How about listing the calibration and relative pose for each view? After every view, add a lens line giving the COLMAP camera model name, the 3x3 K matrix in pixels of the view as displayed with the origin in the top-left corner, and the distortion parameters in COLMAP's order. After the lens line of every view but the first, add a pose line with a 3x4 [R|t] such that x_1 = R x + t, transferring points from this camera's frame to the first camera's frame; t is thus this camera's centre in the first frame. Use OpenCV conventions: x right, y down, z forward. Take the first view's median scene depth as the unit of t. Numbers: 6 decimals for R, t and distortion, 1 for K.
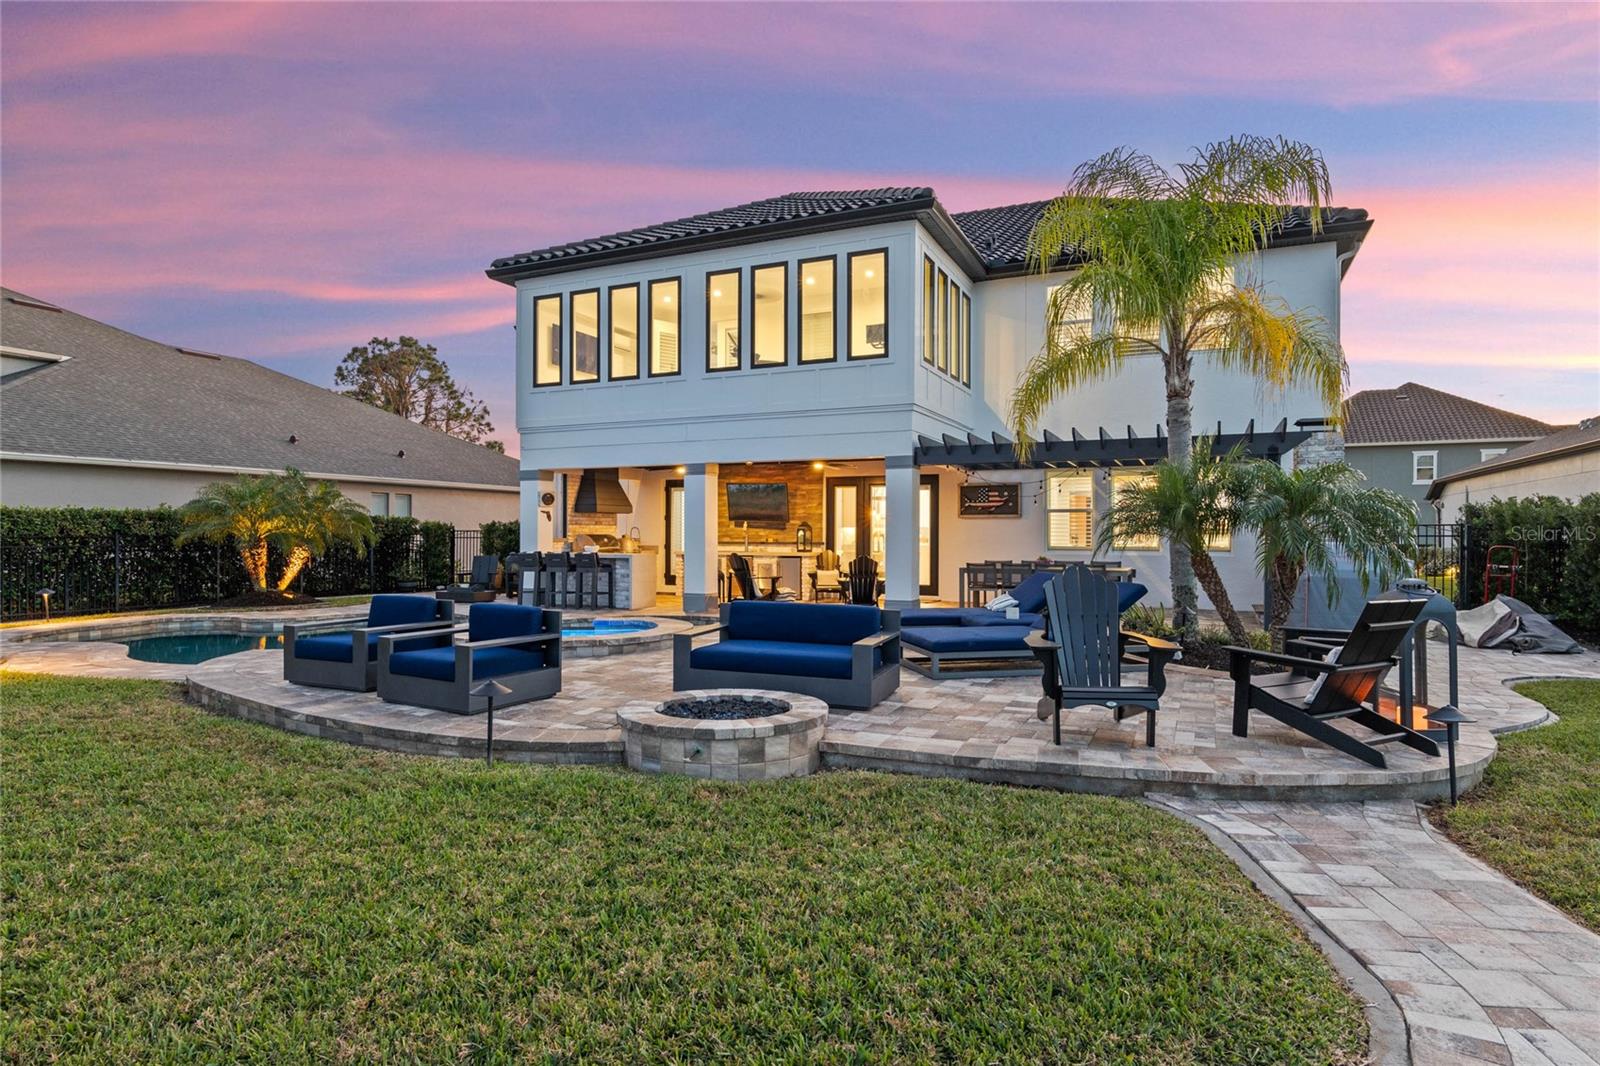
lens RADIAL K [[883.0, 0, 803.6], [0, 883.0, 531.0], [0, 0, 1]] dist [0.002678, 0.000724]
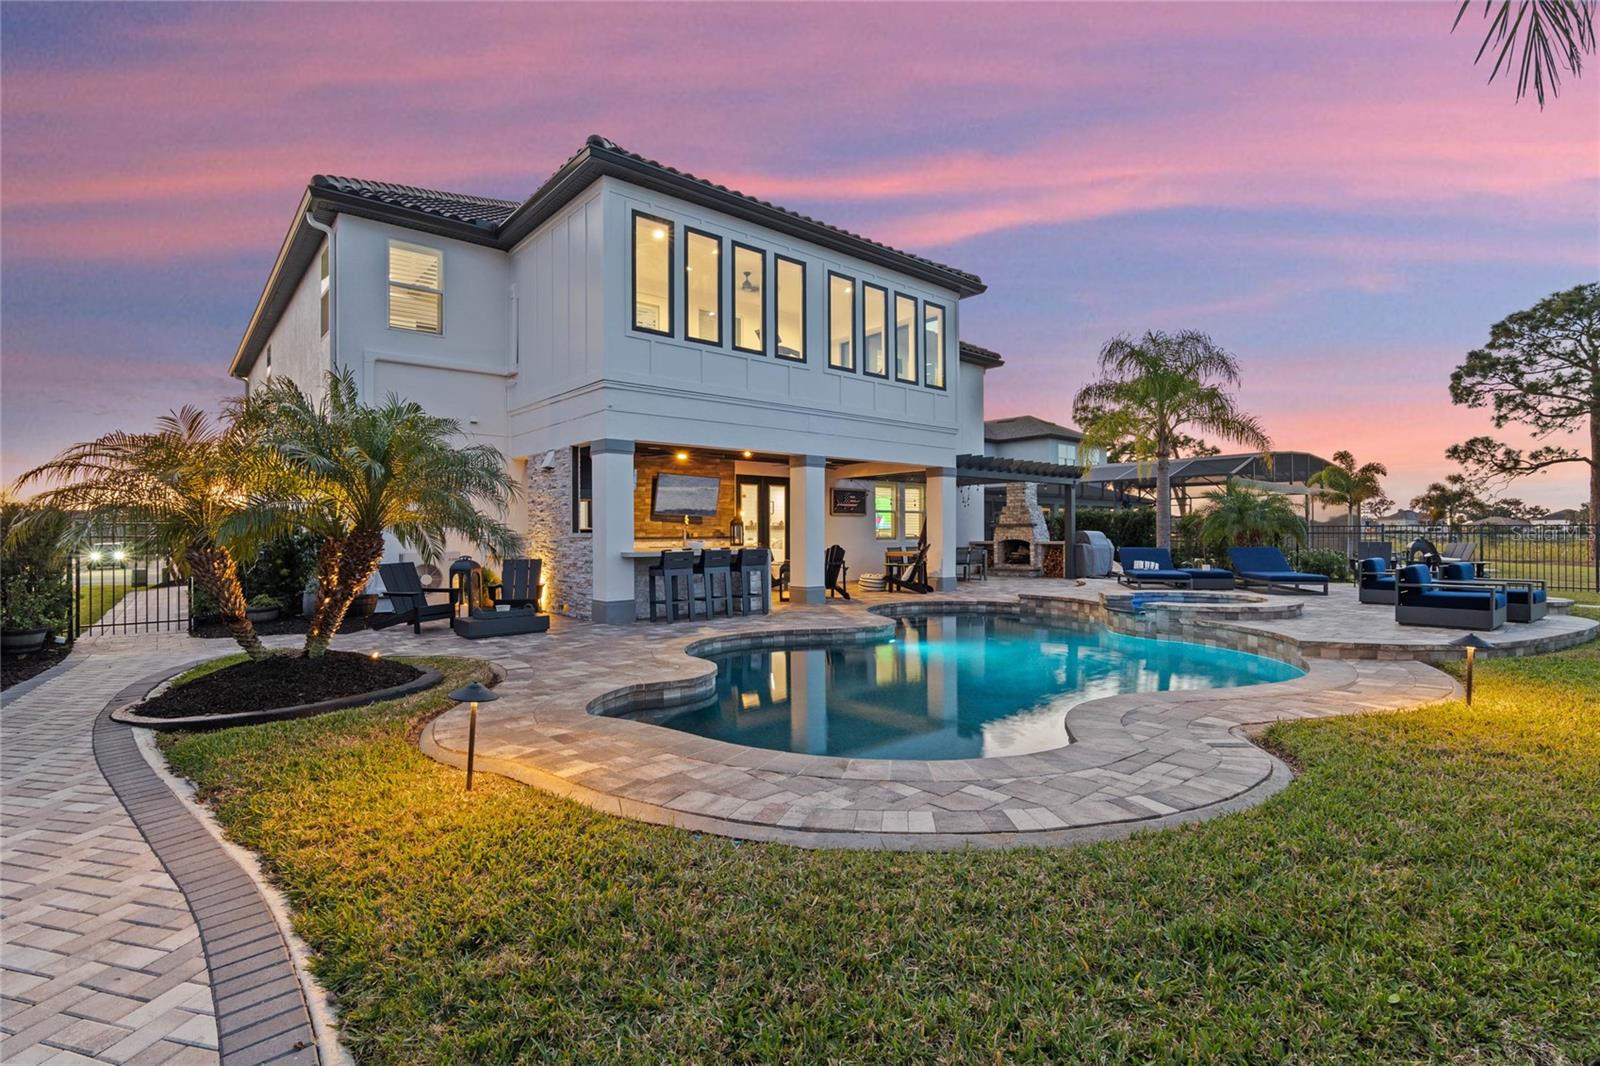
lens RADIAL K [[750.9, 0, 807.2], [0, 750.9, 528.1], [0, 0, 1]] dist [-0.017436, 0.001220]
pose [[0.409023, 0.002276, 0.912521, -0.827340], [0.006310, 0.999966, -0.005323, 0.008989], [-0.912502, 0.007935, 0.408995, 0.610418]]
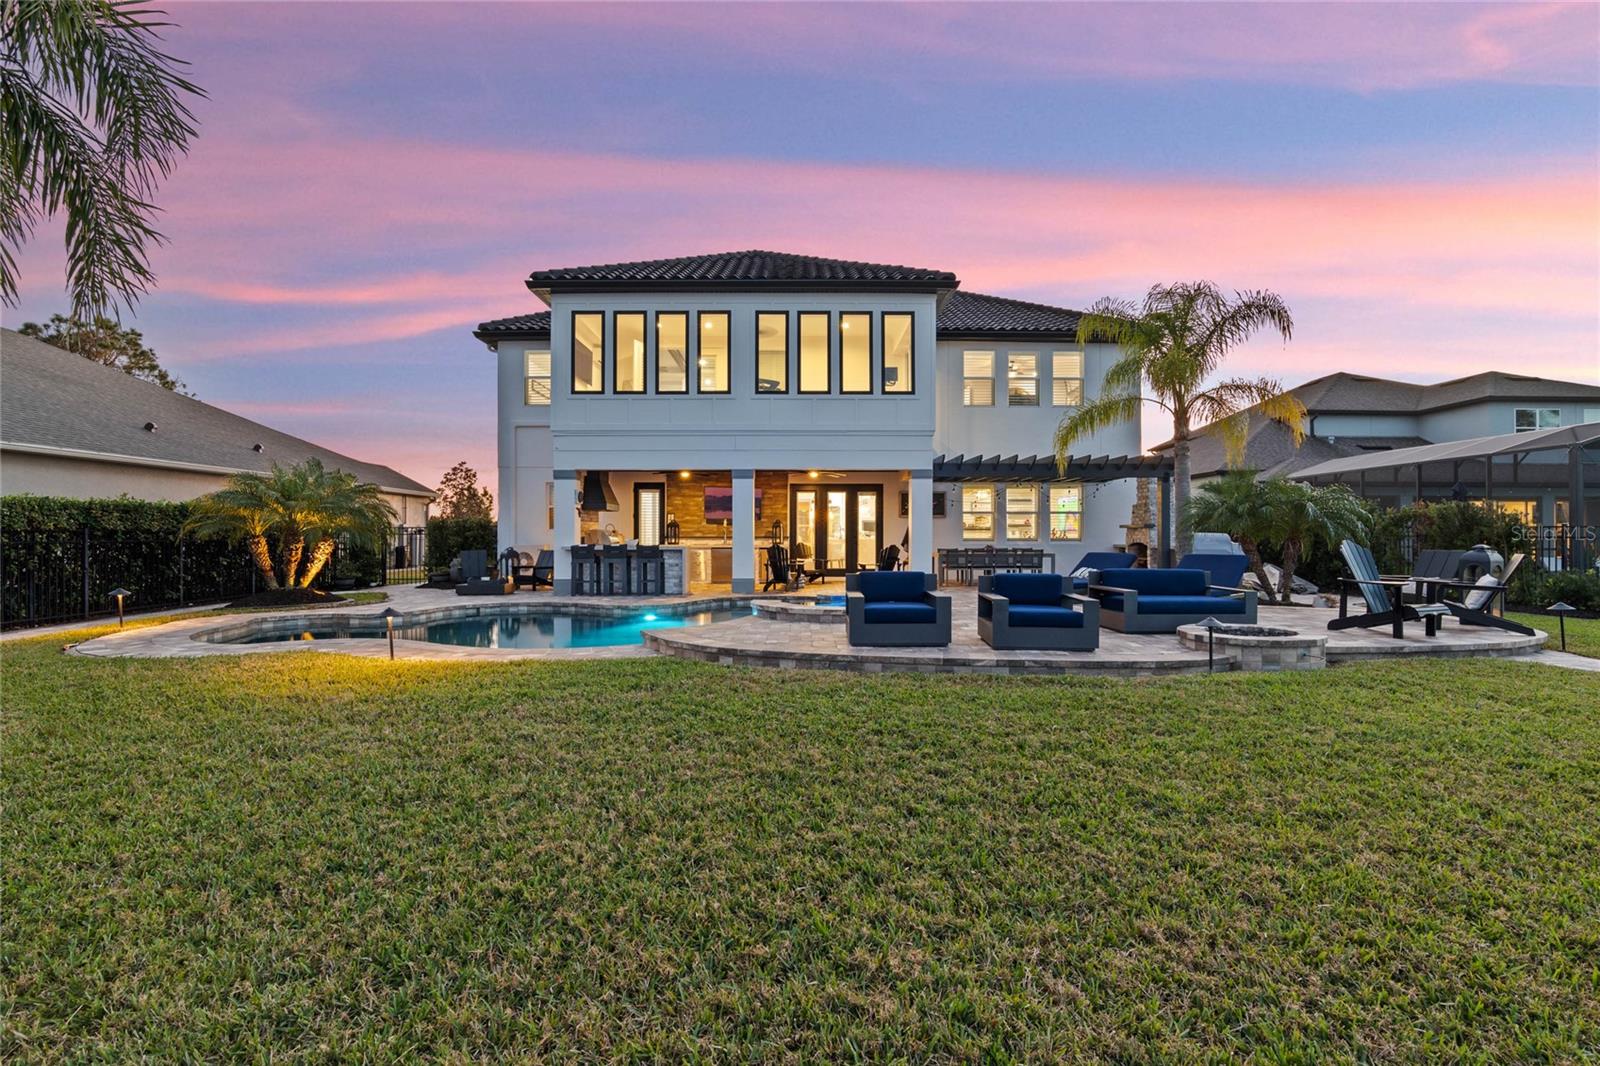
lens RADIAL K [[746.9, 0, 806.8], [0, 746.9, 528.3], [0, 0, 1]] dist [-0.017511, 0.001266]
pose [[0.904586, 0.002149, 0.426287, -0.436502], [0.001355, 0.999968, -0.007917, 0.010276], [-0.426290, 0.007739, 0.904553, 0.049447]]
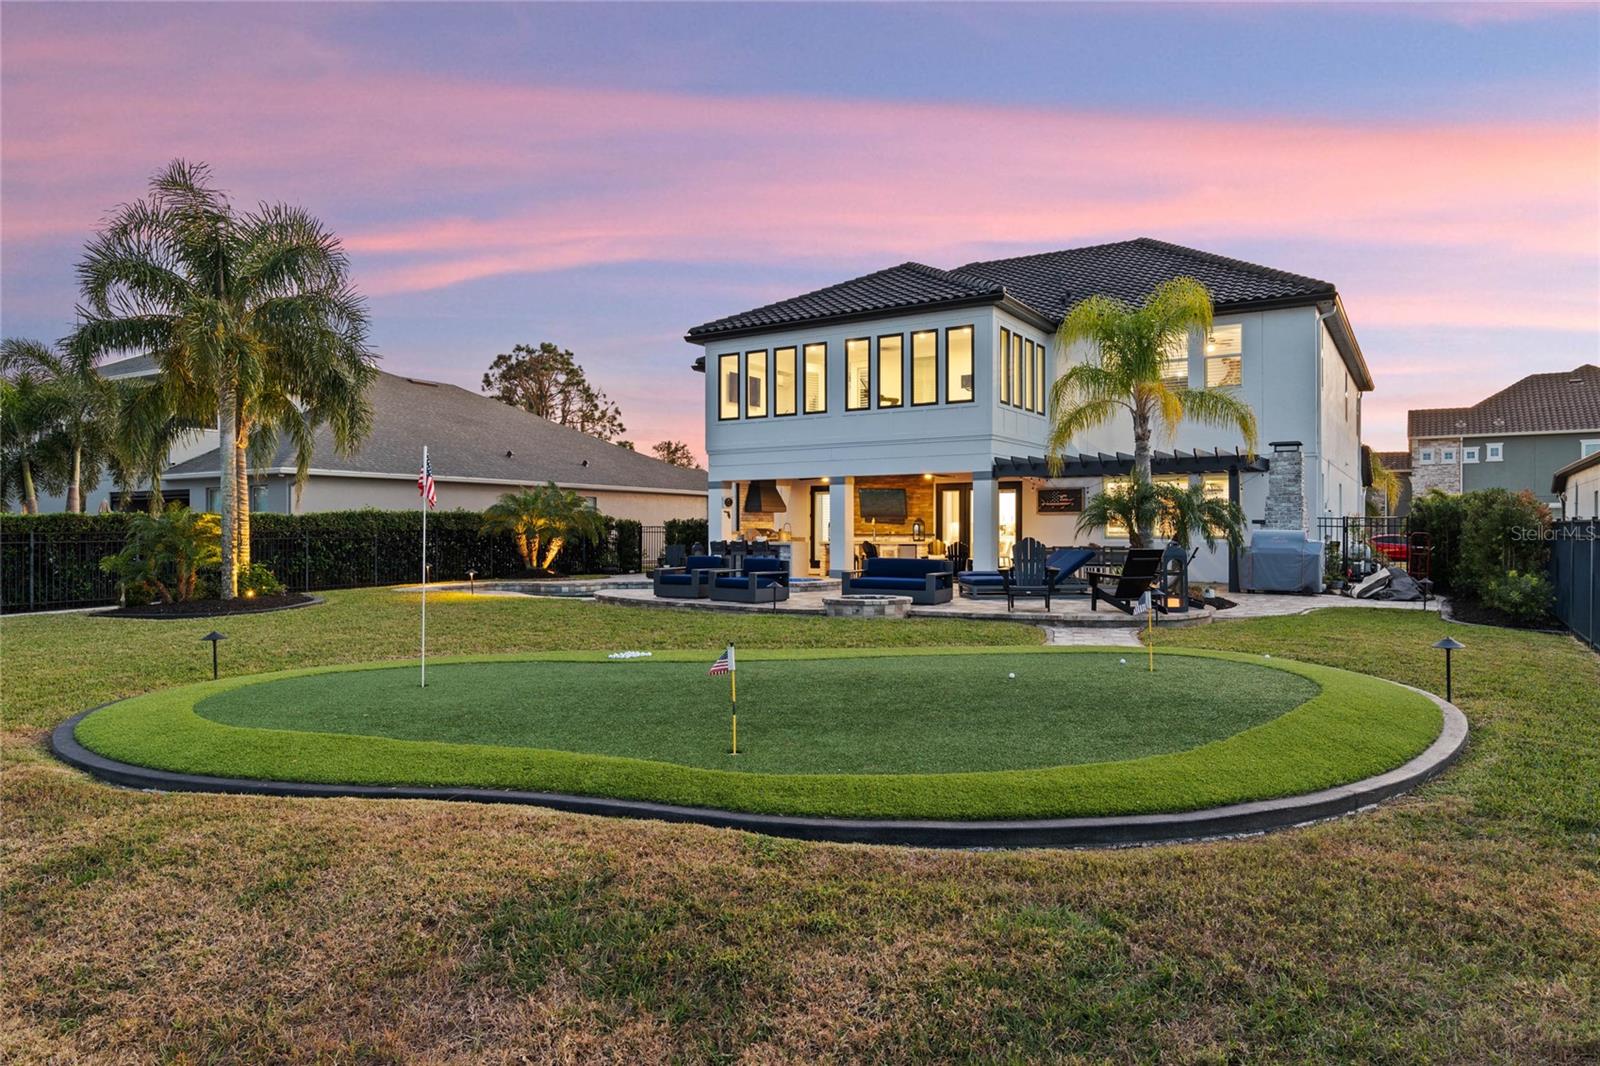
lens RADIAL K [[1013.0, 0, 801.2], [0, 1013.0, 521.3], [0, 0, 1]] dist [-0.003686, -0.000261]
pose [[0.991059, -0.004635, -0.133344, 0.030319], [0.003579, 0.999960, -0.008158, 0.006366], [0.133377, 0.007608, 0.991036, -0.540462]]
